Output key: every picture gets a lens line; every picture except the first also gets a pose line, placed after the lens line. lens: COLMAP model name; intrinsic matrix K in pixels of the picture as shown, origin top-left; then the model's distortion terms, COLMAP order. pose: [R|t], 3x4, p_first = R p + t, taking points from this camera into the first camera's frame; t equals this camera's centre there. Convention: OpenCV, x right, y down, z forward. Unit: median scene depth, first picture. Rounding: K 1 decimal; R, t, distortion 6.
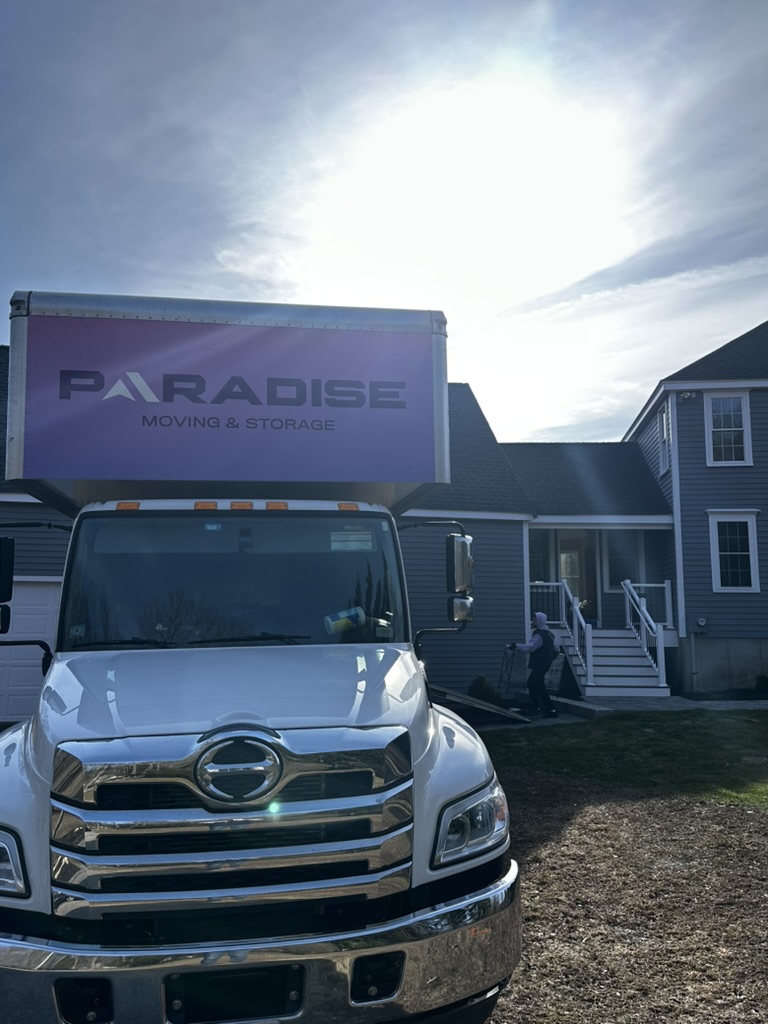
lens RADIAL K [[804.2, 0, 384.0], [0, 804.2, 512.0], [0, 0, 1]] dist [0.138026, -0.250814]
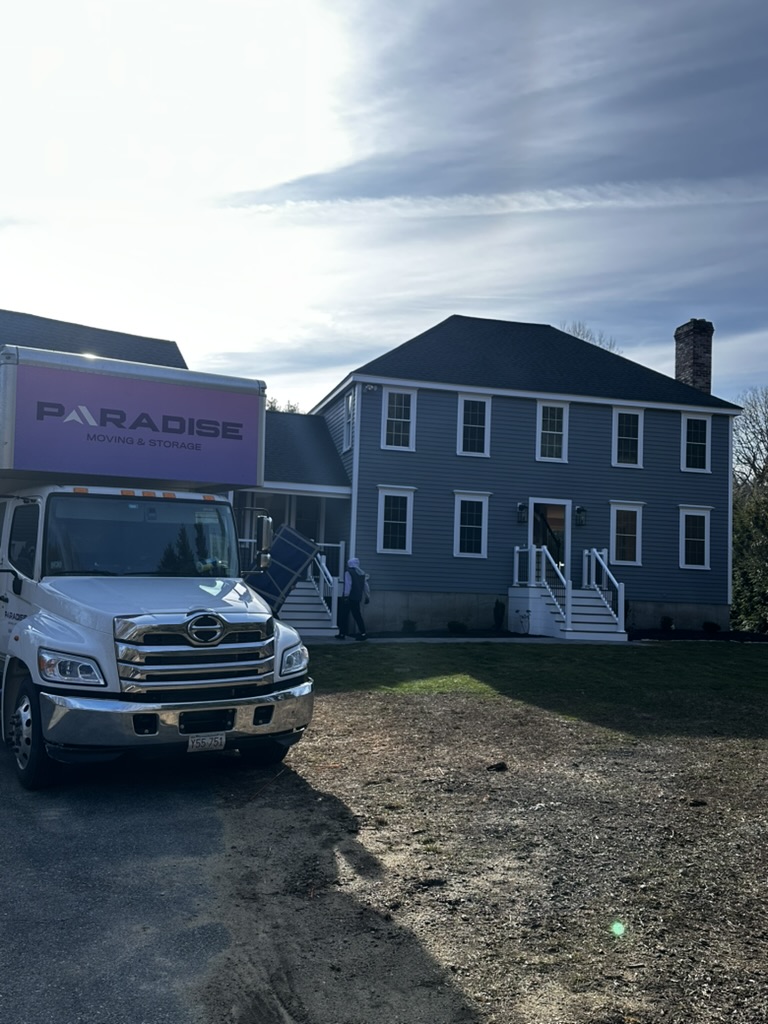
lens RADIAL K [[829.4, 0, 384.0], [0, 829.4, 512.0], [0, 0, 1]] dist [0.106740, -0.000536]
pose [[0.919928, 0.060603, 0.387375, -0.371790], [-0.083096, 0.995674, 0.041566, -0.077746], [-0.383180, -0.070427, 0.920985, -0.733451]]
